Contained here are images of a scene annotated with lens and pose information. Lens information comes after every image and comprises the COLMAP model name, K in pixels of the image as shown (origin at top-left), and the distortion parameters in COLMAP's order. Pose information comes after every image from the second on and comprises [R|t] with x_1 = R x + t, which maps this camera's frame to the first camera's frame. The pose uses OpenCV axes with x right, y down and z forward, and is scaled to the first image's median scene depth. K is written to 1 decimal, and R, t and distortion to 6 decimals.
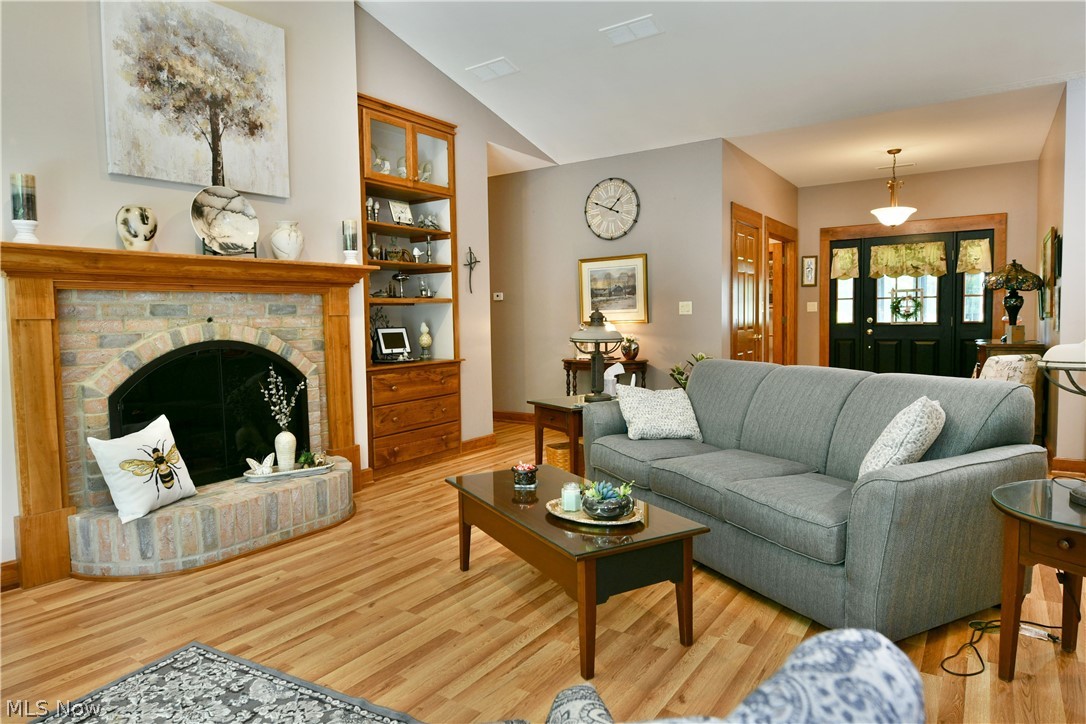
lens RADIAL K [[659.5, 0, 543.0], [0, 659.5, 362.0], [0, 0, 1]] dist [-0.013209, -0.002886]
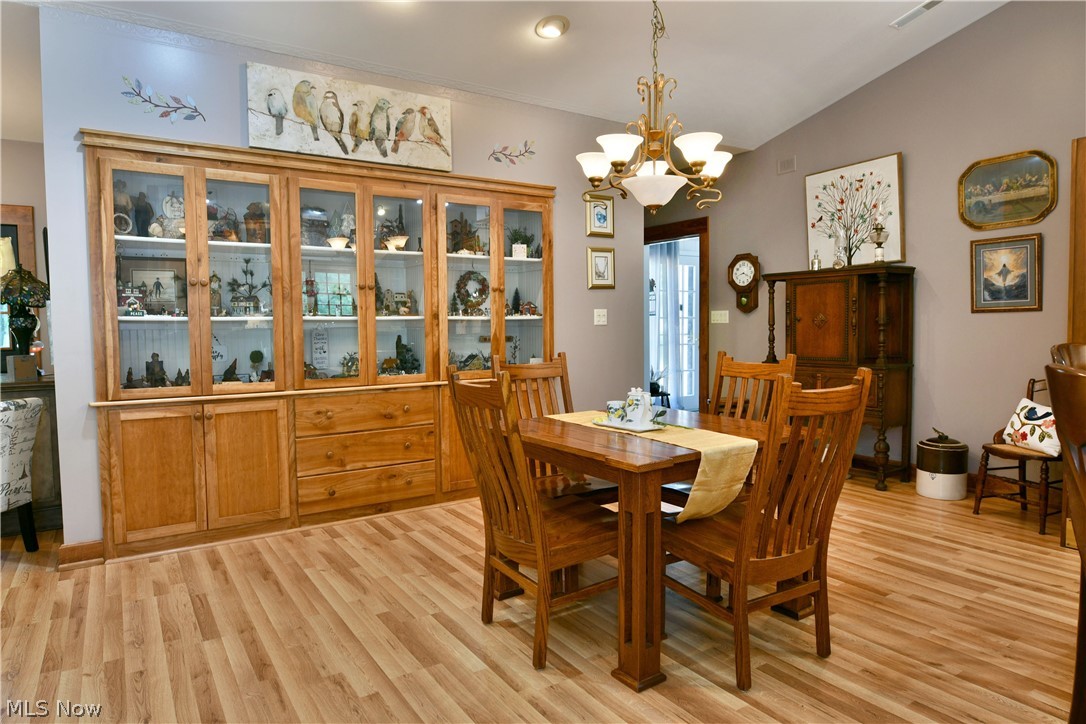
lens RADIAL K [[656.2, 0, 538.5], [0, 656.2, 363.7], [0, 0, 1]] dist [-0.017651, -0.000409]
pose [[0.385423, -0.041483, 0.921807, 0.259653], [0.066039, 0.997667, 0.017284, -0.019551], [-0.920374, 0.054214, 0.387264, 0.189266]]
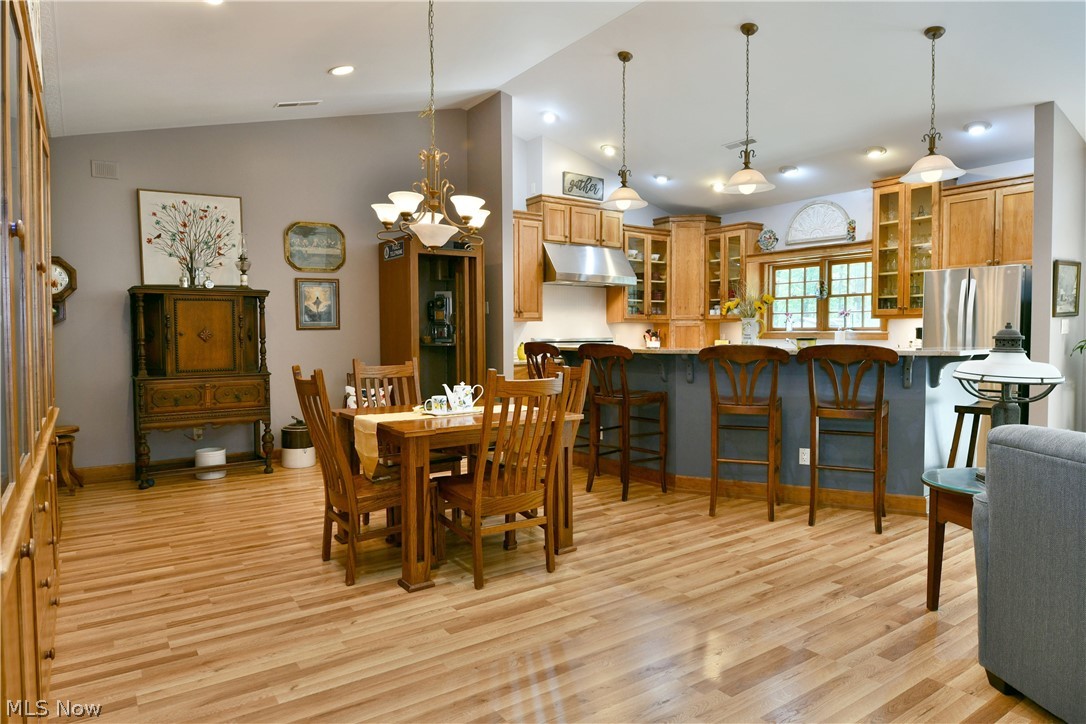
lens RADIAL K [[654.4, 0, 538.9], [0, 654.4, 358.9], [0, 0, 1]] dist [-0.010626, -0.006900]
pose [[-0.933771, 0.008854, 0.357761, 0.409414], [0.046184, 0.994315, 0.095936, -0.066232], [-0.354878, 0.106106, -0.928872, 0.823390]]
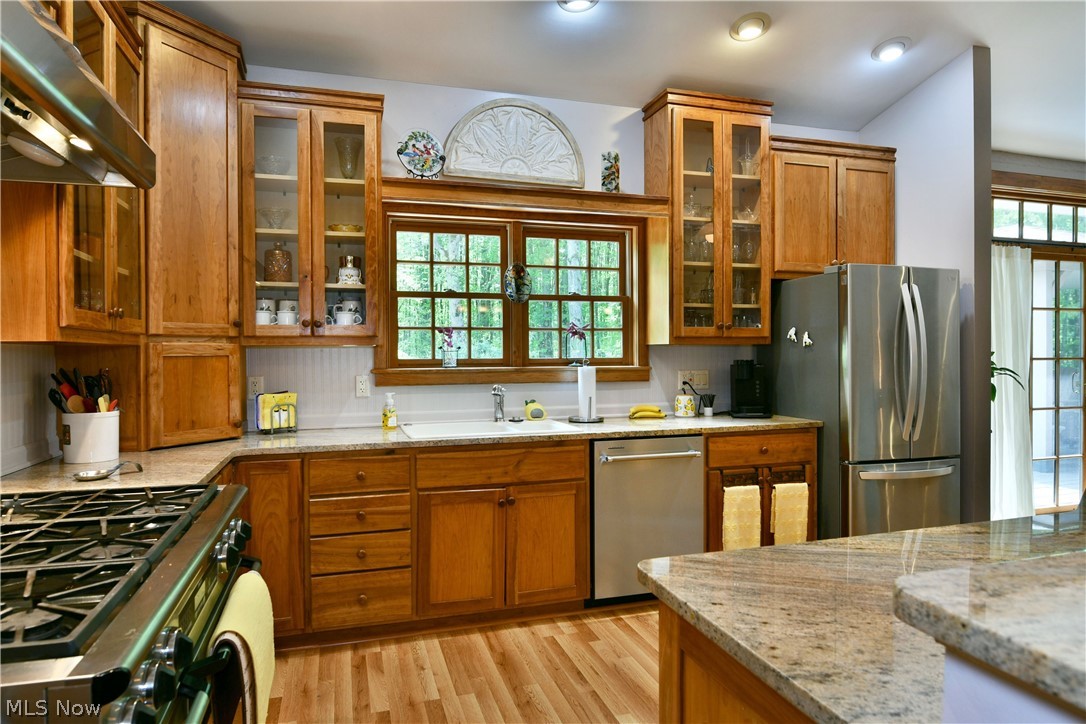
lens RADIAL K [[664.4, 0, 538.6], [0, 664.4, 357.7], [0, 0, 1]] dist [0.003568, 0.000354]
pose [[-0.627733, 0.028737, -0.777898, 0.820442], [-0.035394, 0.997231, 0.065401, -0.025250], [0.777623, 0.068587, -0.624978, -0.108881]]
